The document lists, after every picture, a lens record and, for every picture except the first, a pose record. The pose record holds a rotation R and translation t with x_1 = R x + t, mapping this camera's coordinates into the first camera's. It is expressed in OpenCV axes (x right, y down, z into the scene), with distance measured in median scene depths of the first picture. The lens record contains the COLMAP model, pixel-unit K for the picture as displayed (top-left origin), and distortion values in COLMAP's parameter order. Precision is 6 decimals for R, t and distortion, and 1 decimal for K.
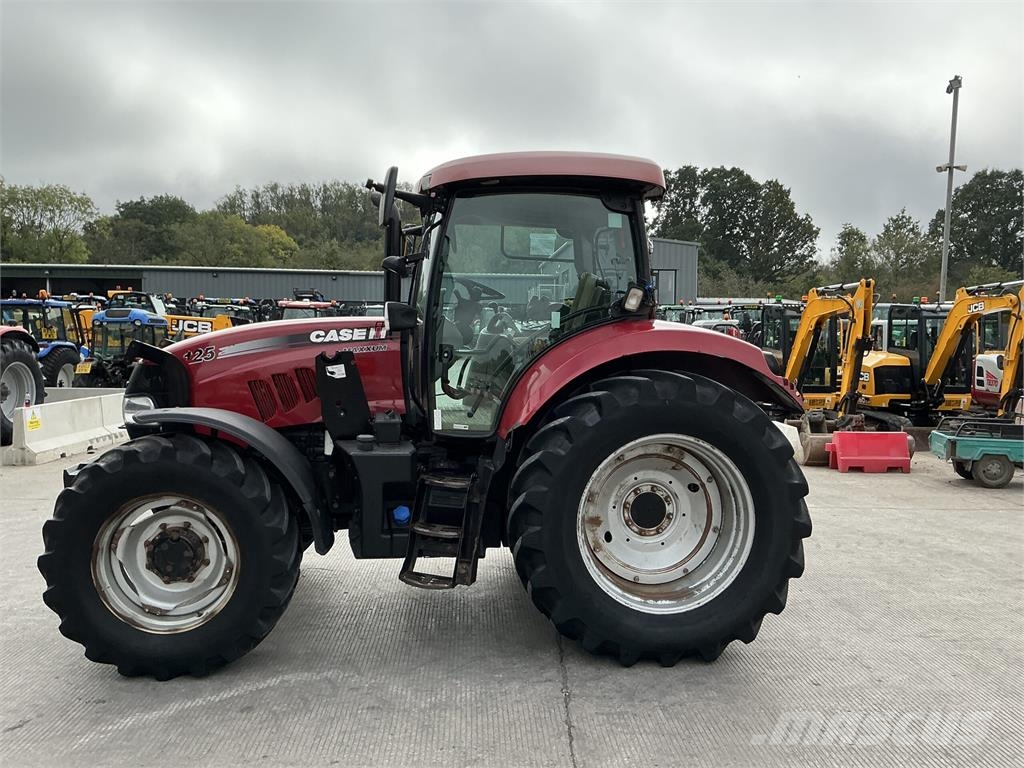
lens RADIAL K [[847.4, 0, 510.2], [0, 847.4, 385.4], [0, 0, 1]] dist [0.103670, -0.205513]
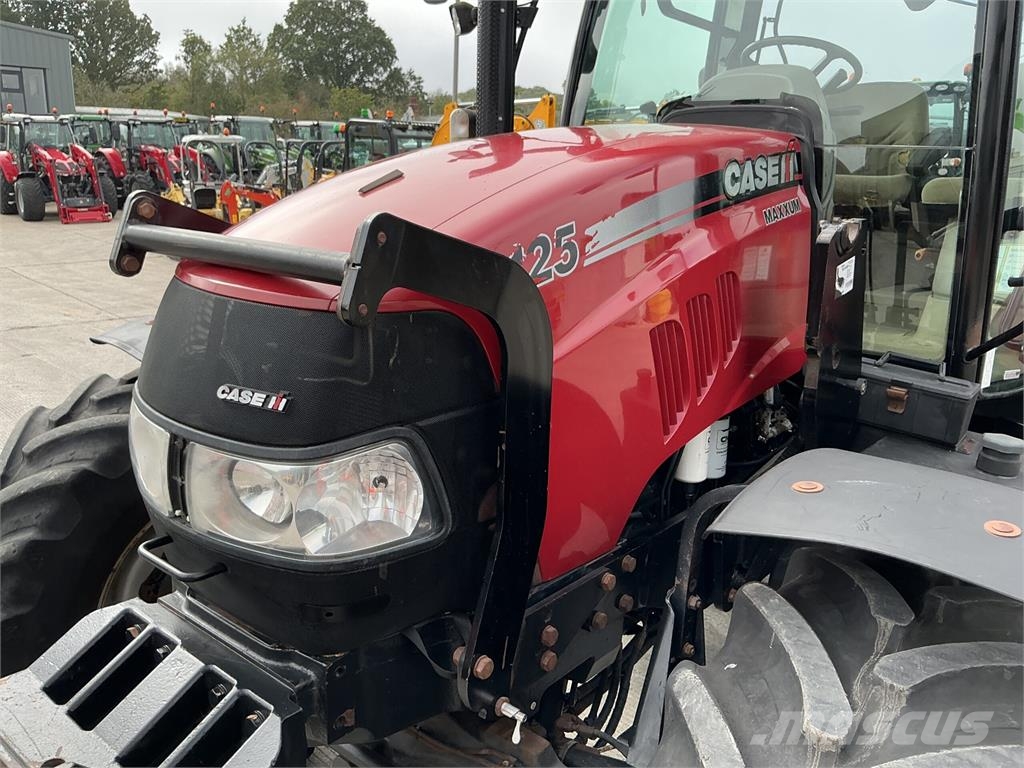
lens RADIAL K [[847.4, 0, 510.2], [0, 847.4, 385.4], [0, 0, 1]] dist [0.103670, -0.205513]
pose [[0.740101, -0.169092, 0.650891, -0.581255], [0.032228, 0.975679, 0.216821, -0.057604], [-0.671723, -0.139492, 0.727551, 0.840114]]
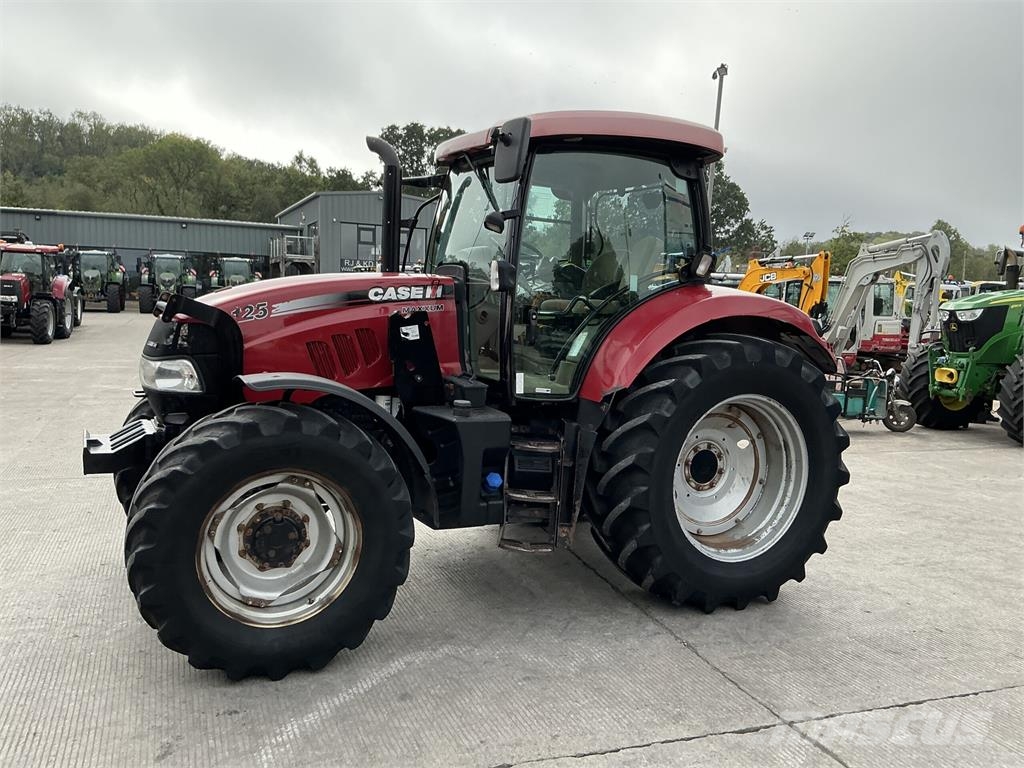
lens RADIAL K [[847.4, 0, 510.2], [0, 847.4, 385.4], [0, 0, 1]] dist [0.103670, -0.205513]
pose [[0.946193, -0.011665, 0.323391, -0.413079], [-0.004670, 0.998754, 0.049689, -0.005461], [-0.323568, -0.048526, 0.944960, 0.083482]]
